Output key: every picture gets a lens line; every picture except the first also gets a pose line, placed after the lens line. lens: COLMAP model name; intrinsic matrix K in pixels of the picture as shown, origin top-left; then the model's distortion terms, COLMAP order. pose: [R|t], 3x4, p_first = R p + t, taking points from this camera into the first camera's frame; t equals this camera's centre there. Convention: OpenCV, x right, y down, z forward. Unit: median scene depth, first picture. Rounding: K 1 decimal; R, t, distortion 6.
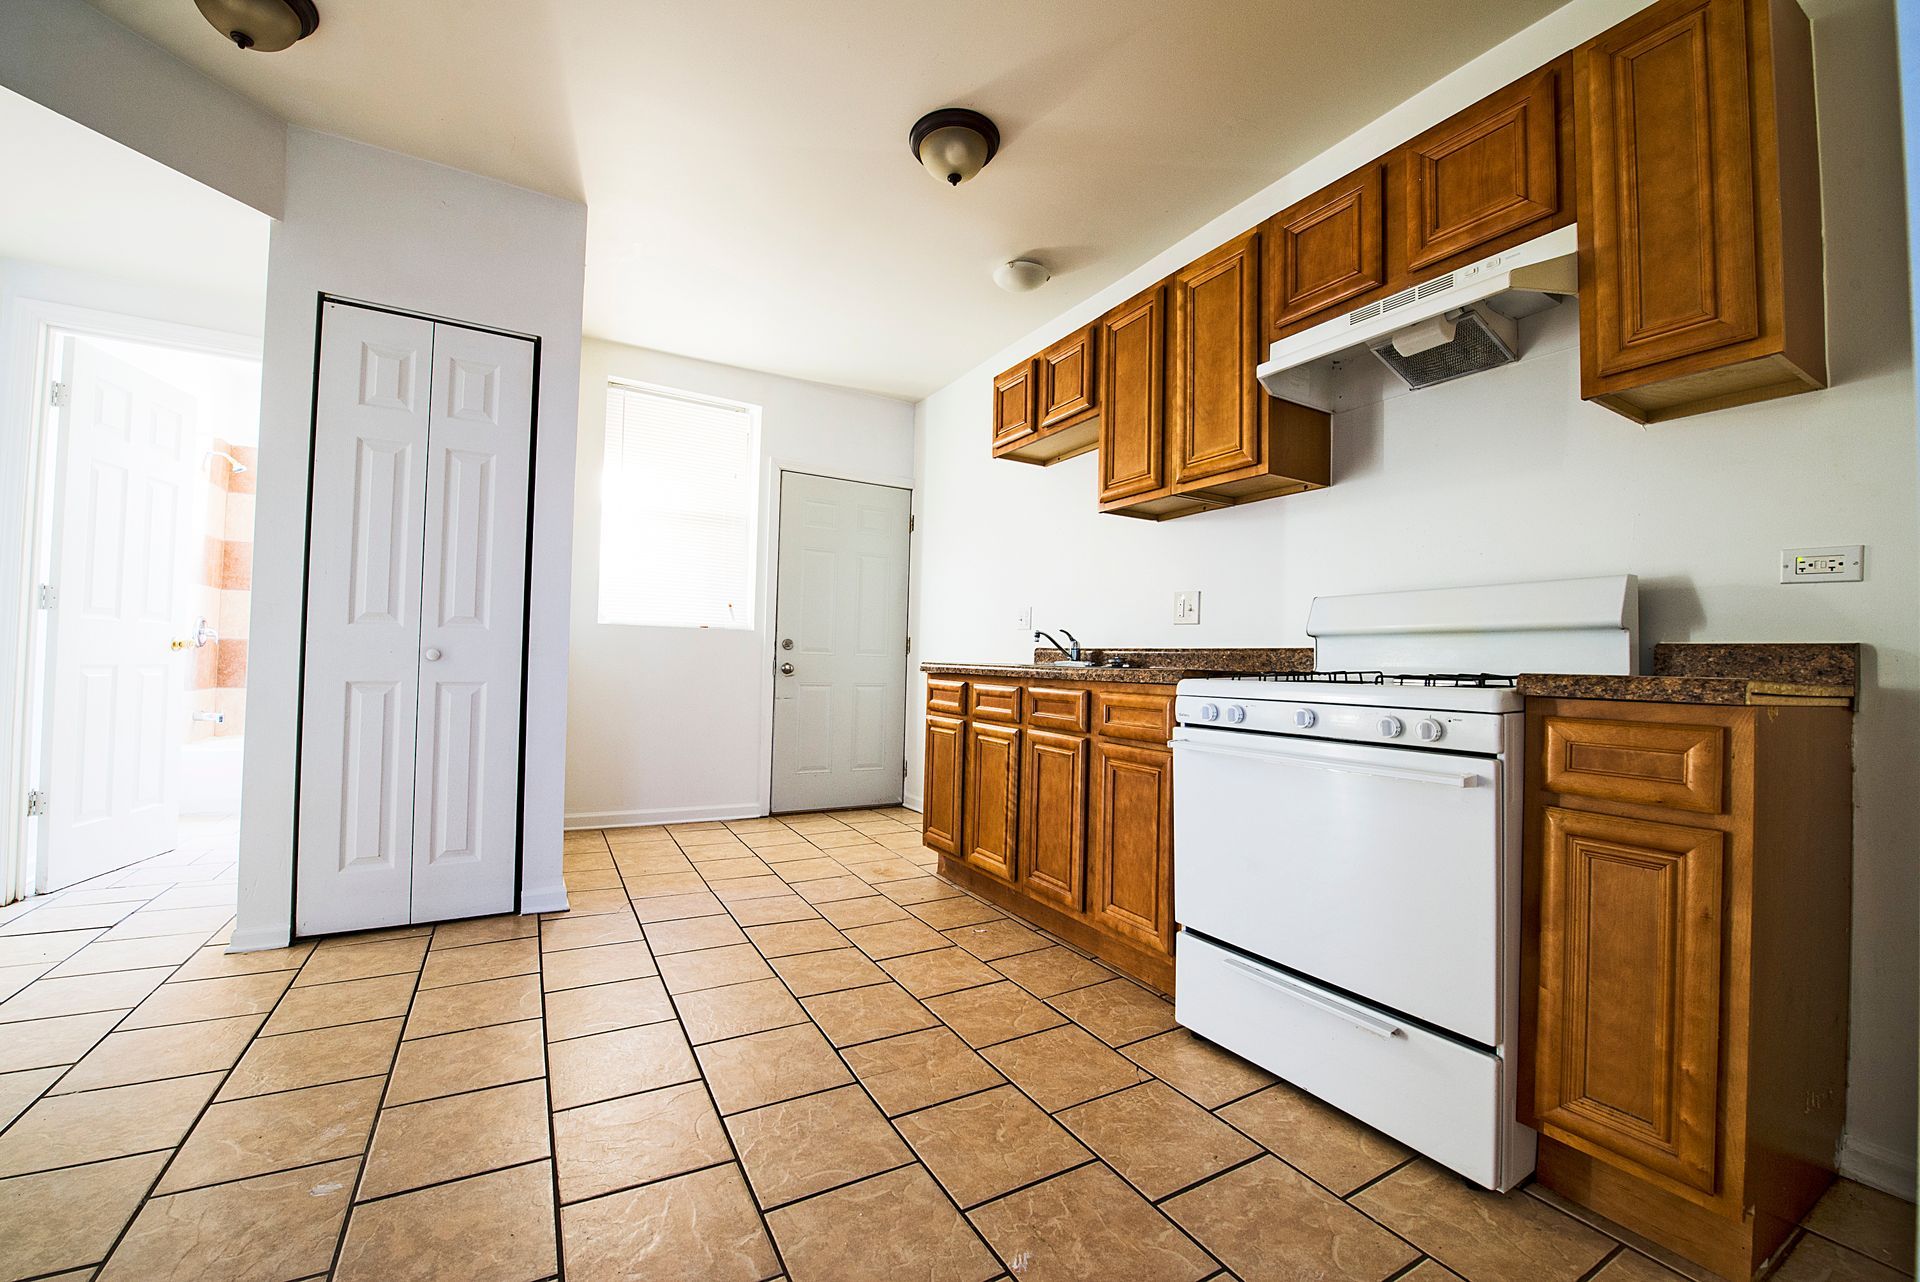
lens RADIAL K [[770.4, 0, 955.4], [0, 770.4, 642.1], [0, 0, 1]] dist [-0.010796, -0.003519]
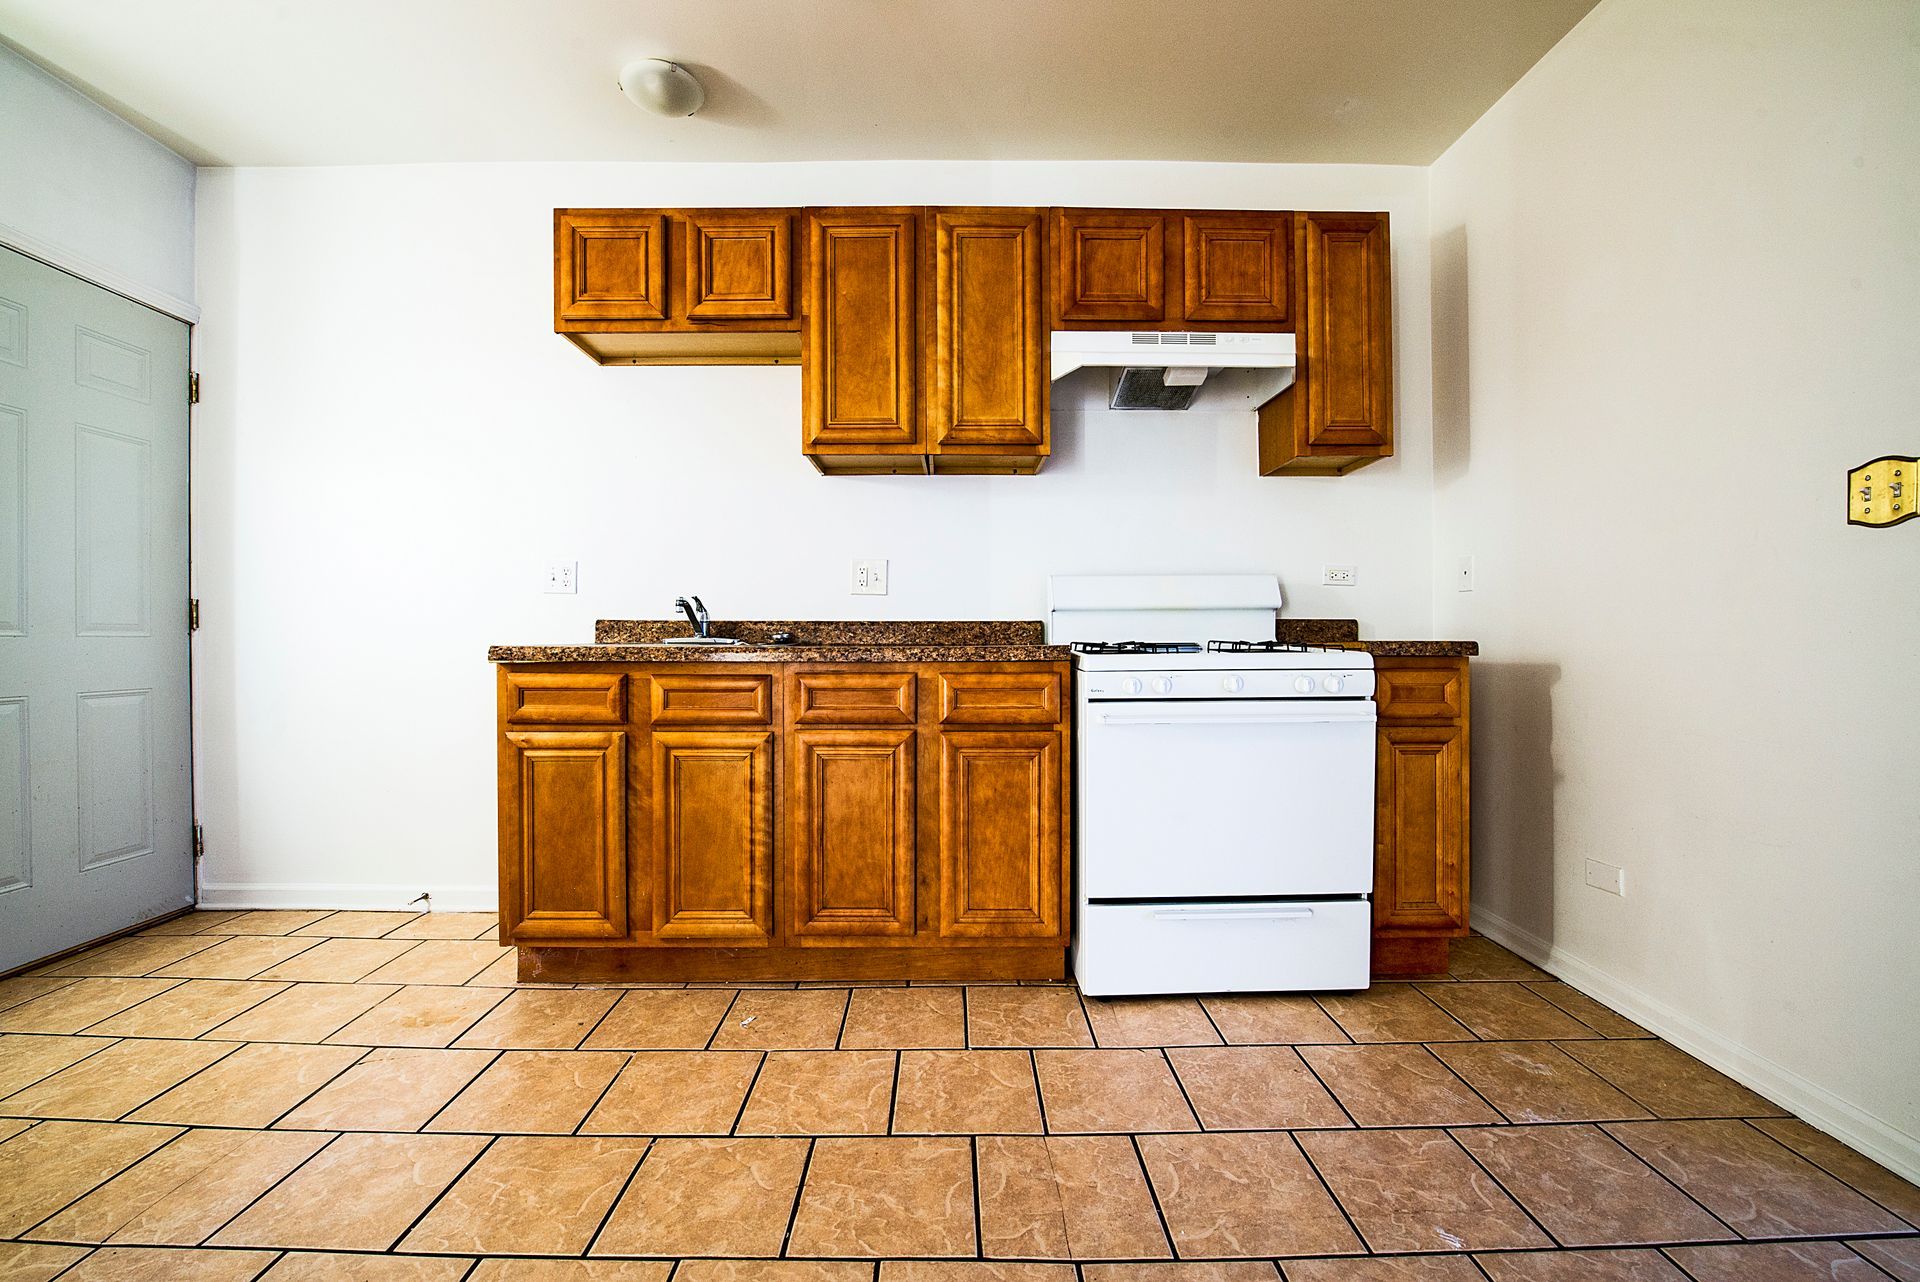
lens RADIAL K [[770.4, 0, 958.1], [0, 770.4, 640.6], [0, 0, 1]] dist [-0.010796, -0.003519]
pose [[0.483102, -0.030126, 0.875046, -0.526149], [-0.009152, 0.999180, 0.039452, -0.006336], [-0.875516, -0.027068, 0.482430, 0.538976]]
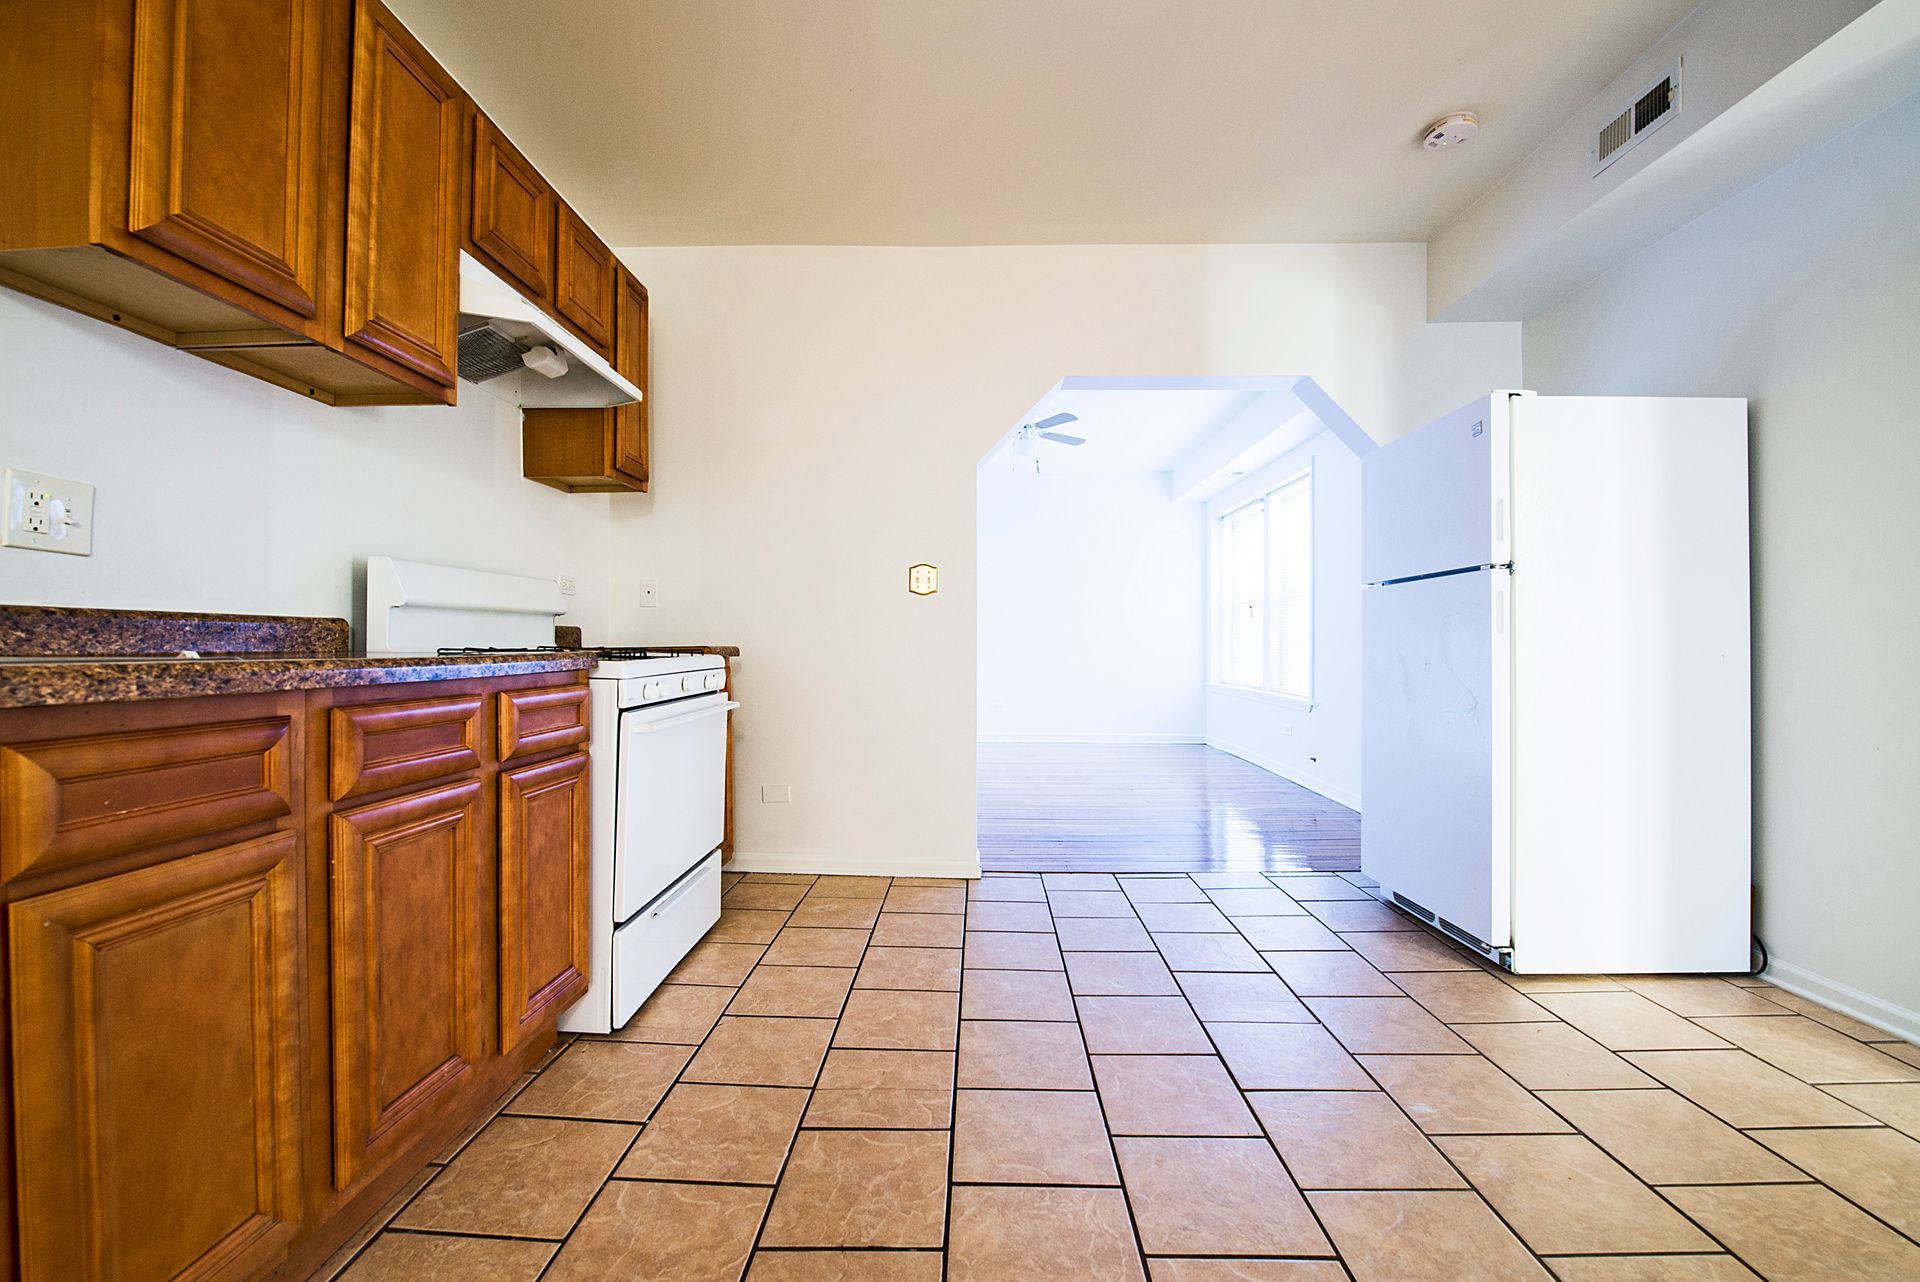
lens RADIAL K [[770.4, 0, 954.1], [0, 770.4, 642.5], [0, 0, 1]] dist [-0.010796, -0.003519]
pose [[-0.852945, -0.026606, 0.521323, -0.424248], [-0.037562, 0.999240, -0.010459, 0.015844], [-0.520648, -0.028503, -0.853295, 1.274225]]
